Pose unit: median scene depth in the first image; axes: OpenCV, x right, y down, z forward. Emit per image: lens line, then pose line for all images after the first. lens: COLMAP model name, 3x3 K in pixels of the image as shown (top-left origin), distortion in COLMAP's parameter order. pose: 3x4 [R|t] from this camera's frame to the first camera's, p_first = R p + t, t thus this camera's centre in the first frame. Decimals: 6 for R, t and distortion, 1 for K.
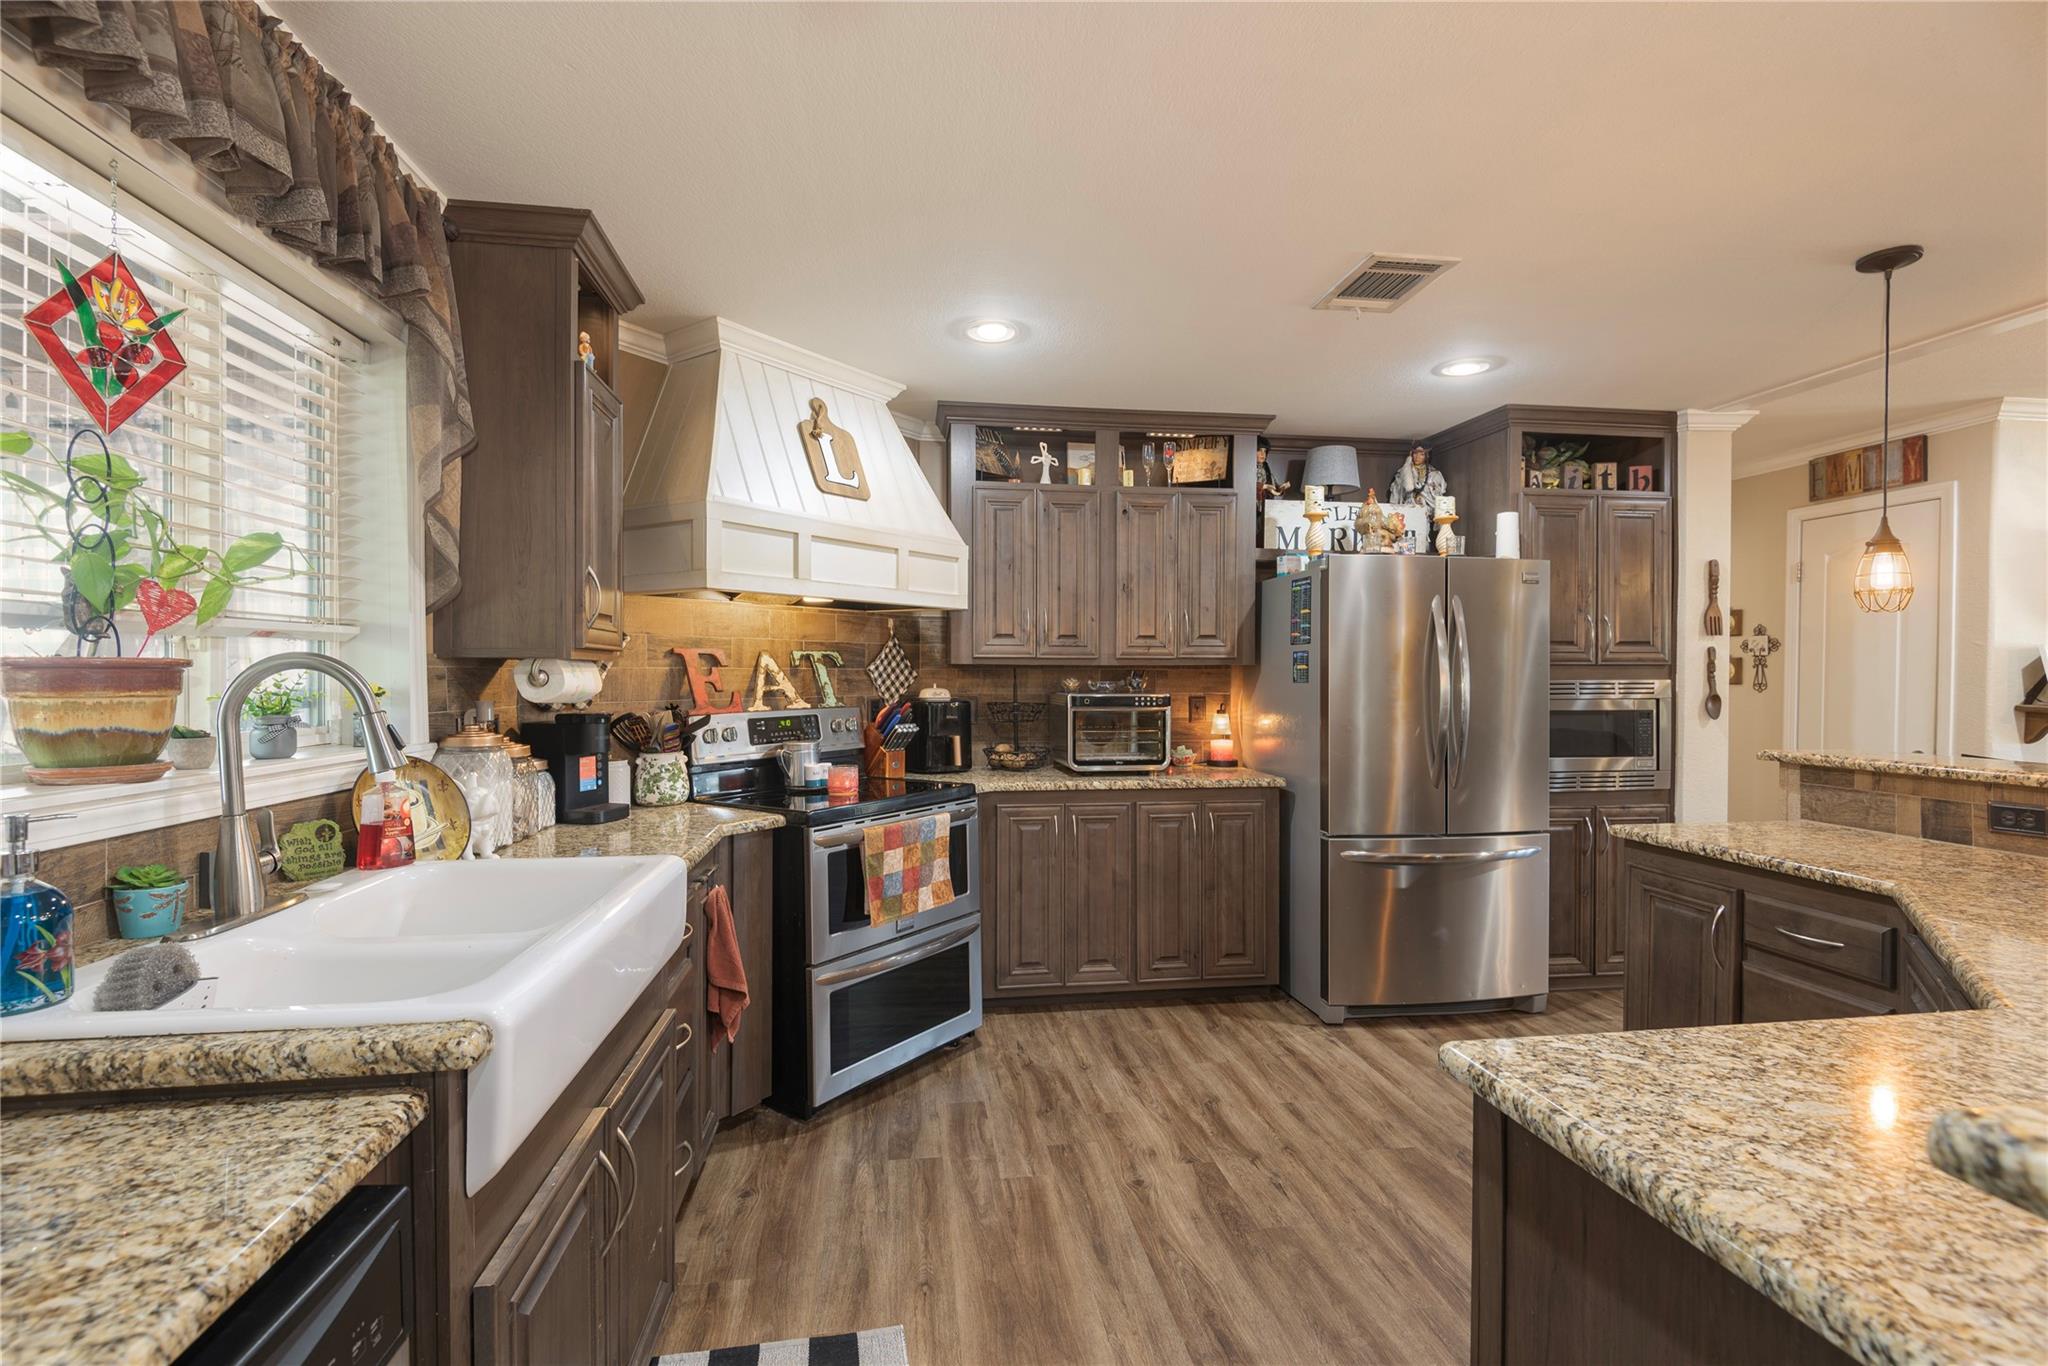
lens RADIAL K [[920.9, 0, 1020.6], [0, 920.9, 680.0], [0, 0, 1]] dist [0.039187, -0.025466]
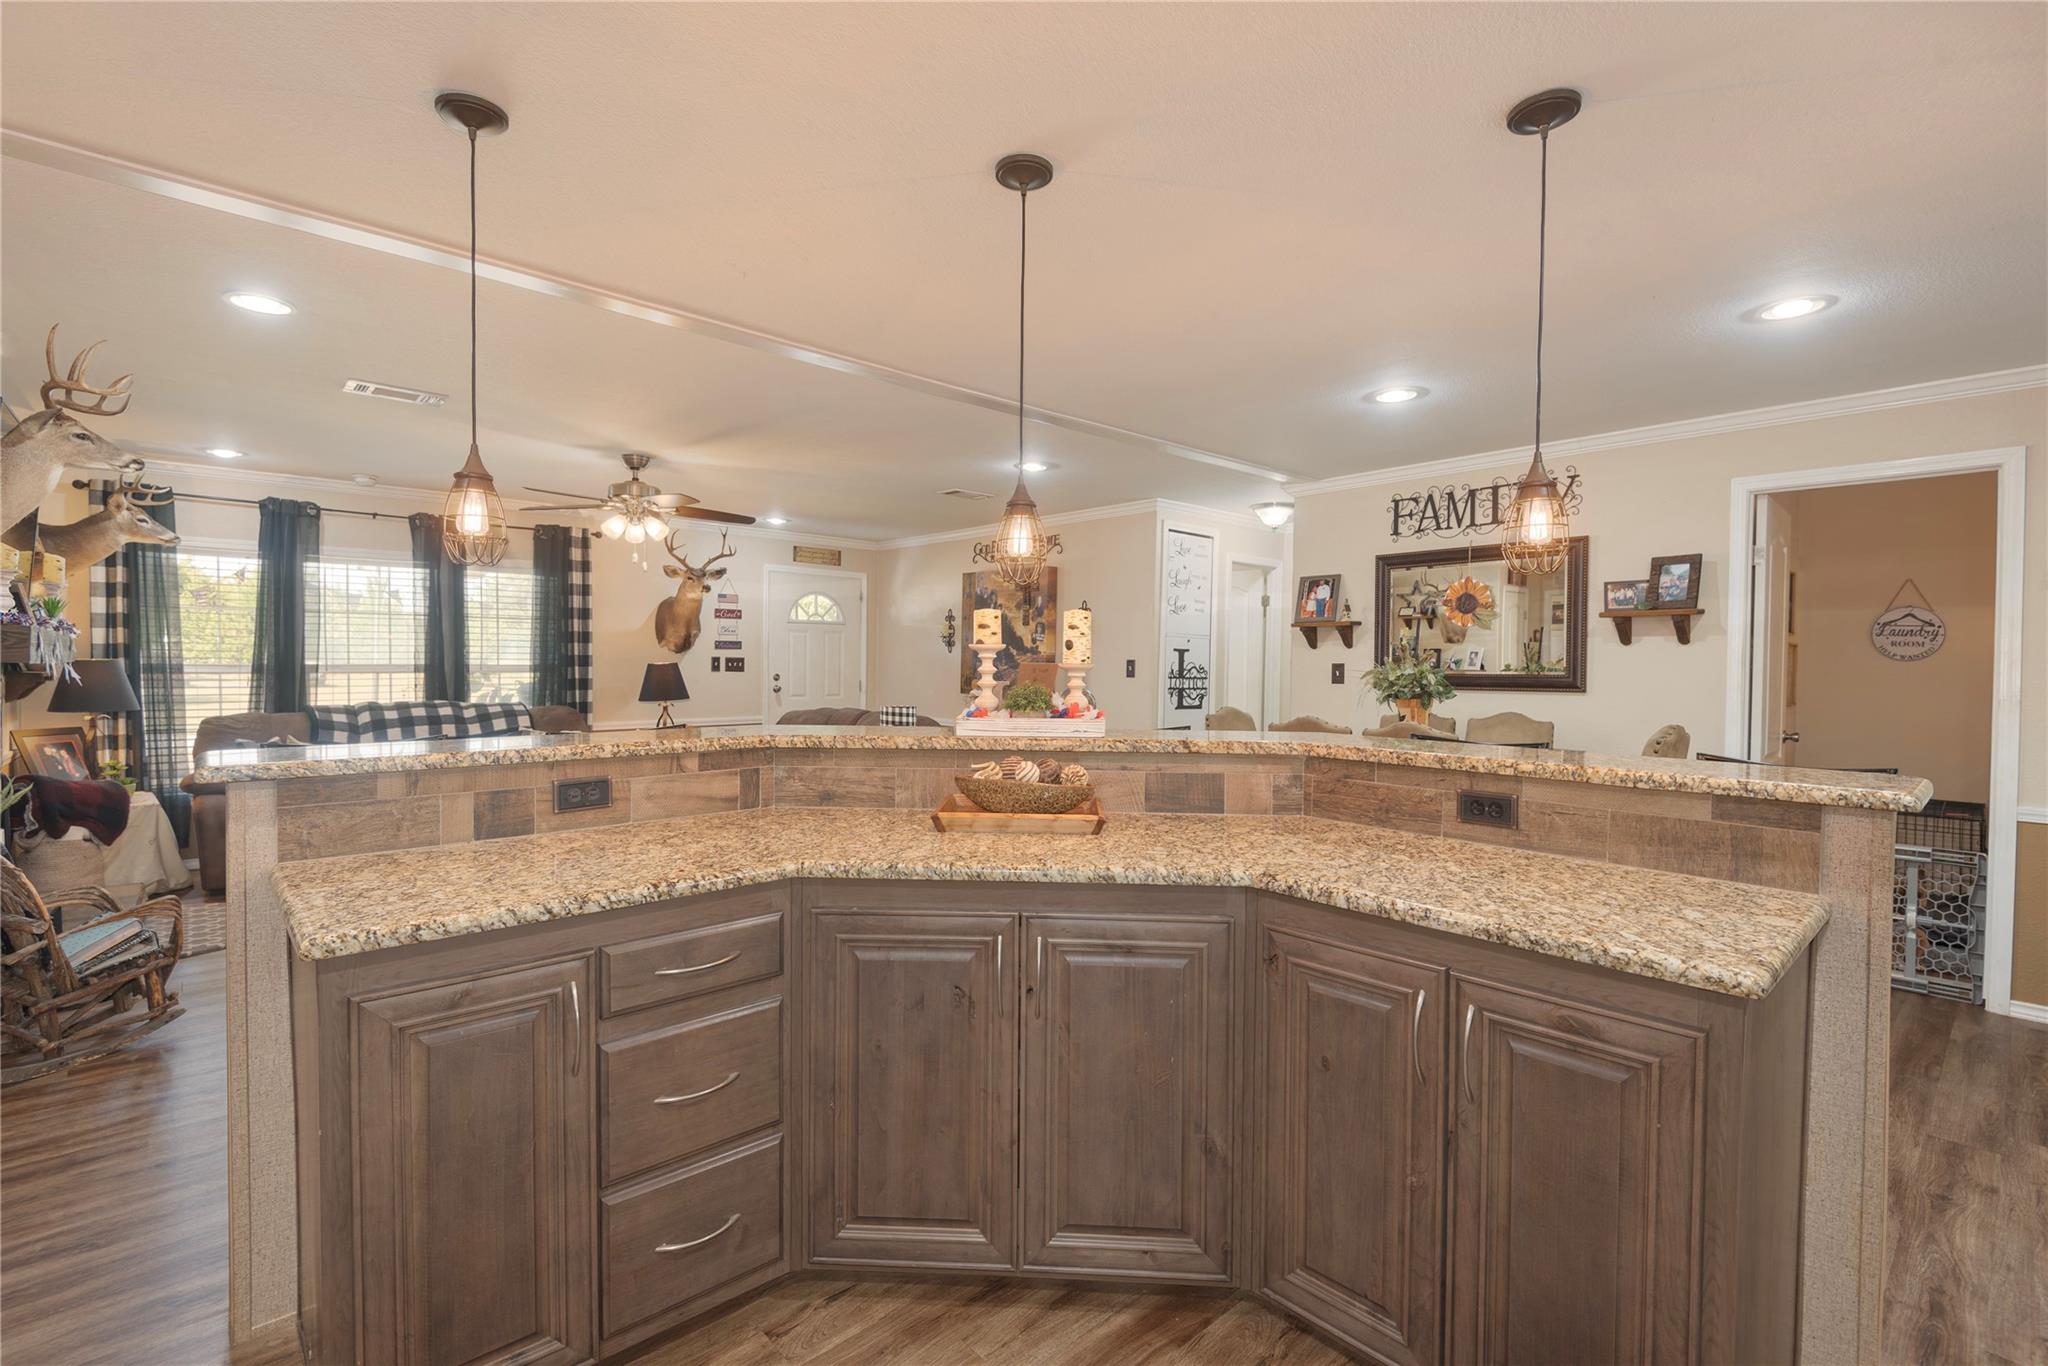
lens RADIAL K [[920.9, 0, 1020.6], [0, 920.9, 680.0], [0, 0, 1]] dist [0.039187, -0.025466]
pose [[-0.557723, -0.027804, 0.829561, 0.003901], [-0.007190, 0.999563, 0.028668, -0.001356], [-0.829996, 0.010024, -0.557679, 0.763864]]
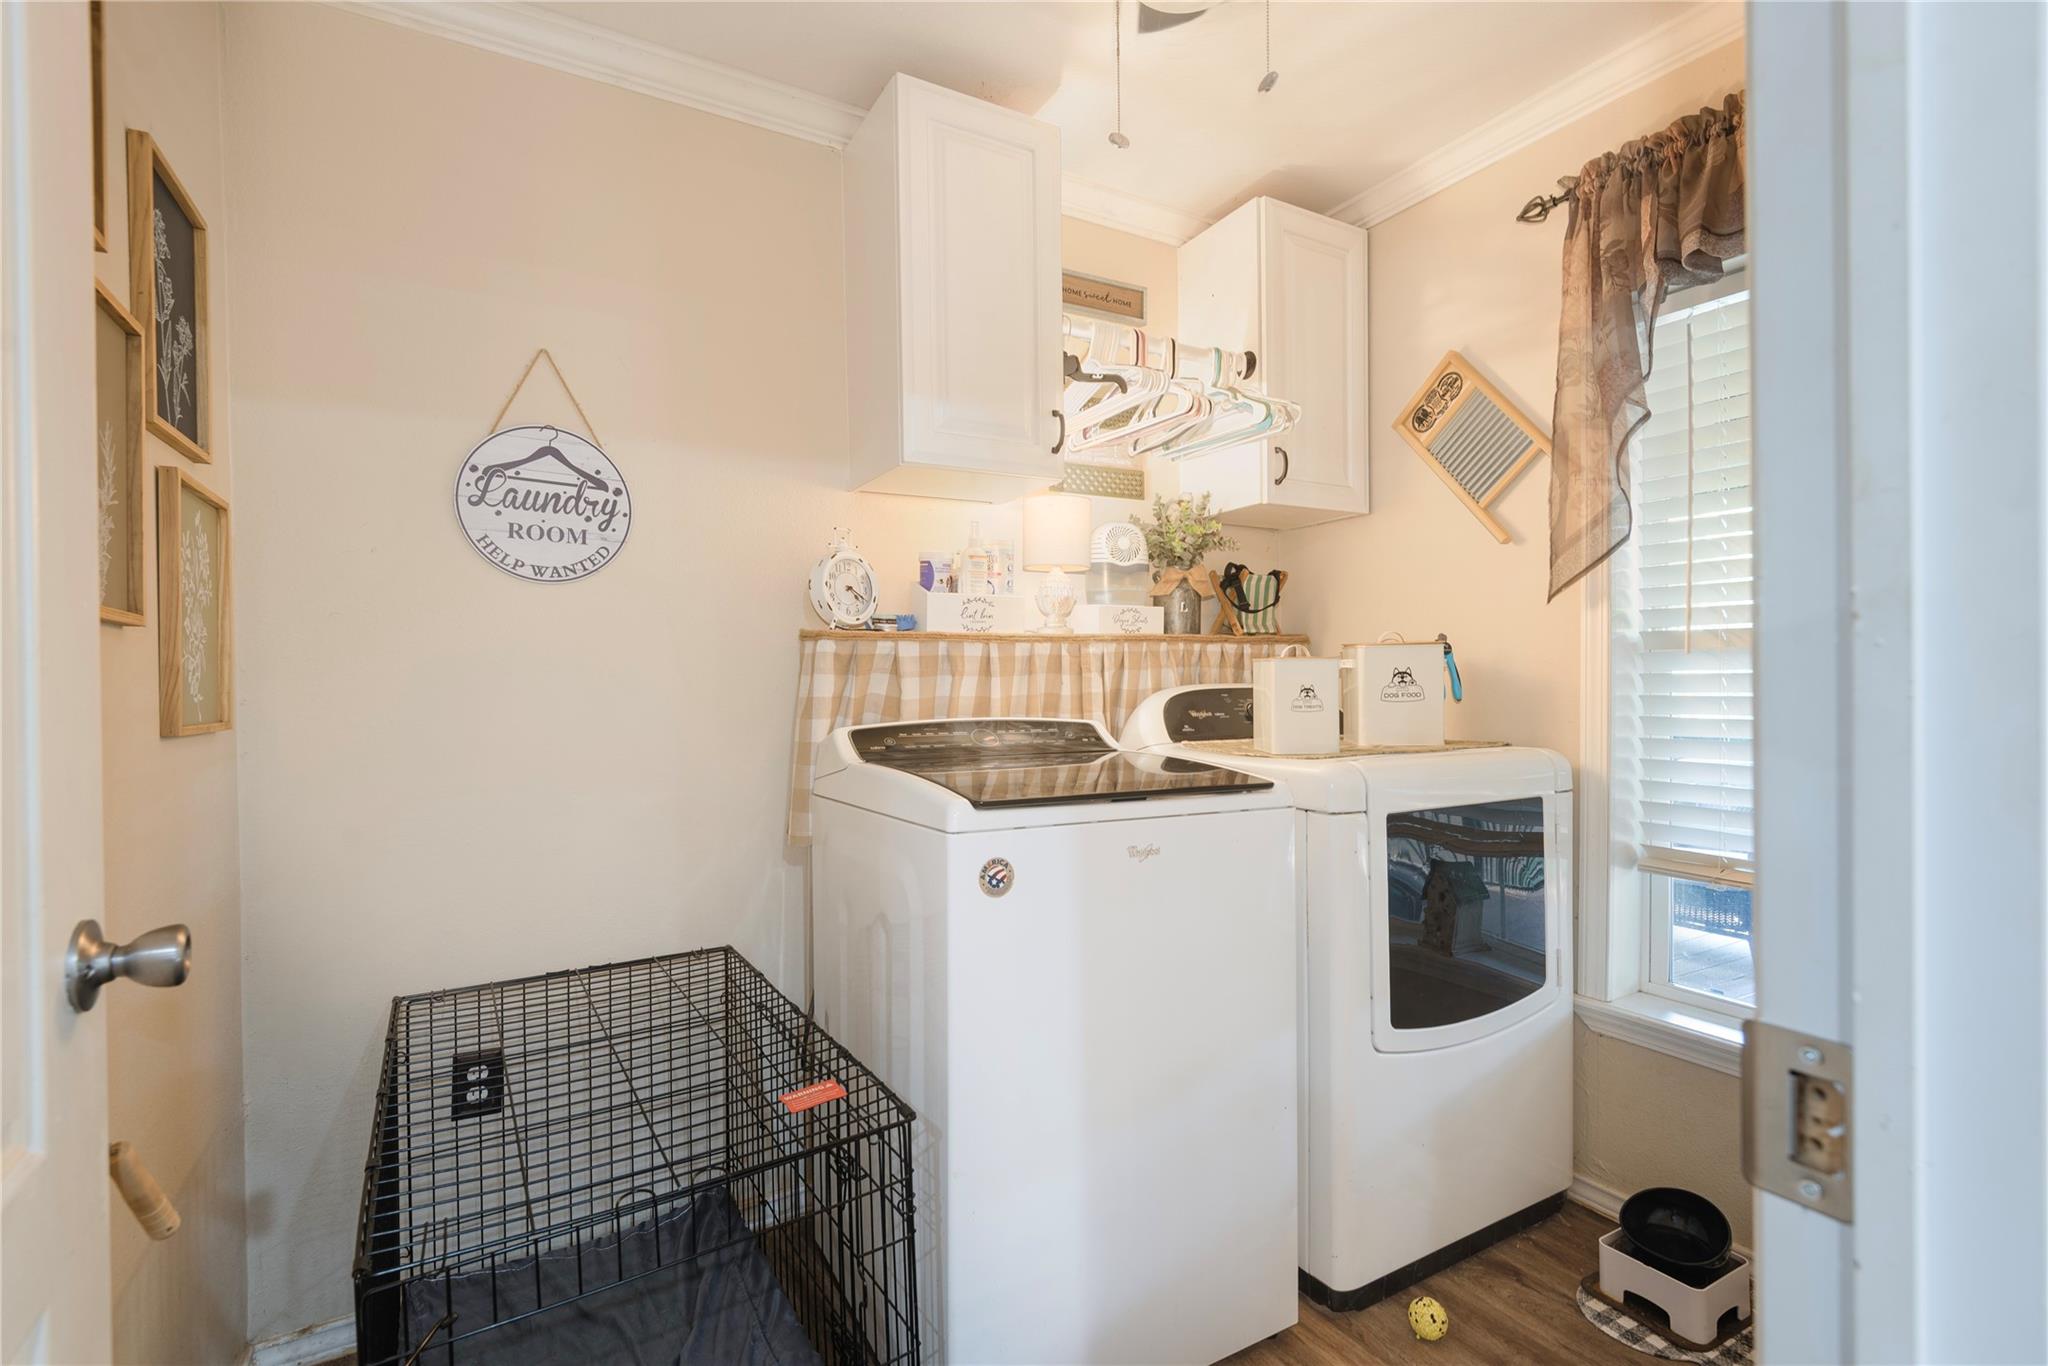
lens RADIAL K [[926.1, 0, 1021.4], [0, 926.1, 679.1], [0, 0, 1]] dist [0.019252, -0.011321]
pose [[-0.928959, 0.003674, -0.370164, 0.406333], [0.002015, 0.999986, 0.004870, 0.053788], [0.370177, 0.003779, -0.928954, -0.684375]]
